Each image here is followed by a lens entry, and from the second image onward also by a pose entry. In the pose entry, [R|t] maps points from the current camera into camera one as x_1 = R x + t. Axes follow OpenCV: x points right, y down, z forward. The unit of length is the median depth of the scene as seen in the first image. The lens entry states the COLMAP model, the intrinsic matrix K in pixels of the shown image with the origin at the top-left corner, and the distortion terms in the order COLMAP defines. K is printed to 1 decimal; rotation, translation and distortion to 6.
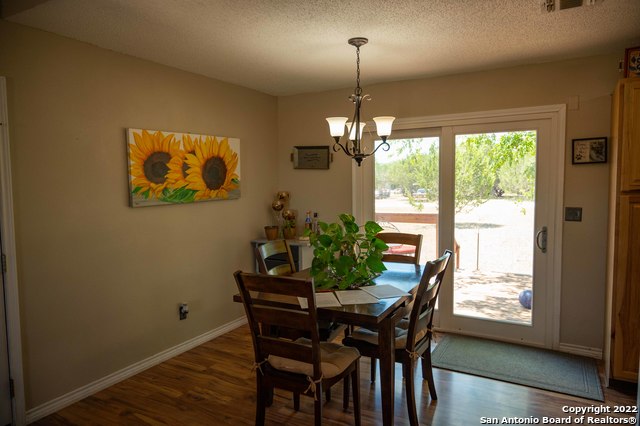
lens RADIAL K [[436.9, 0, 318.8], [0, 436.9, 212.3], [0, 0, 1]] dist [0.004518, 0.001836]
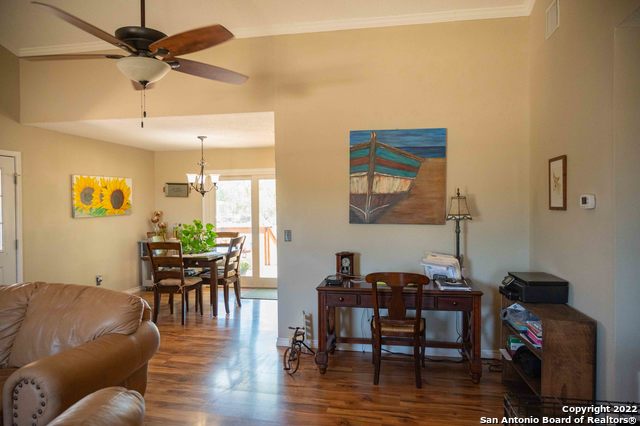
lens RADIAL K [[436.9, 0, 317.9], [0, 436.9, 213.8], [0, 0, 1]] dist [0.004518, 0.001836]
pose [[0.952711, -0.003955, 0.303853, -0.015016], [0.020460, 0.998481, -0.051154, 0.076074], [-0.303189, 0.054952, 0.951345, -0.928629]]
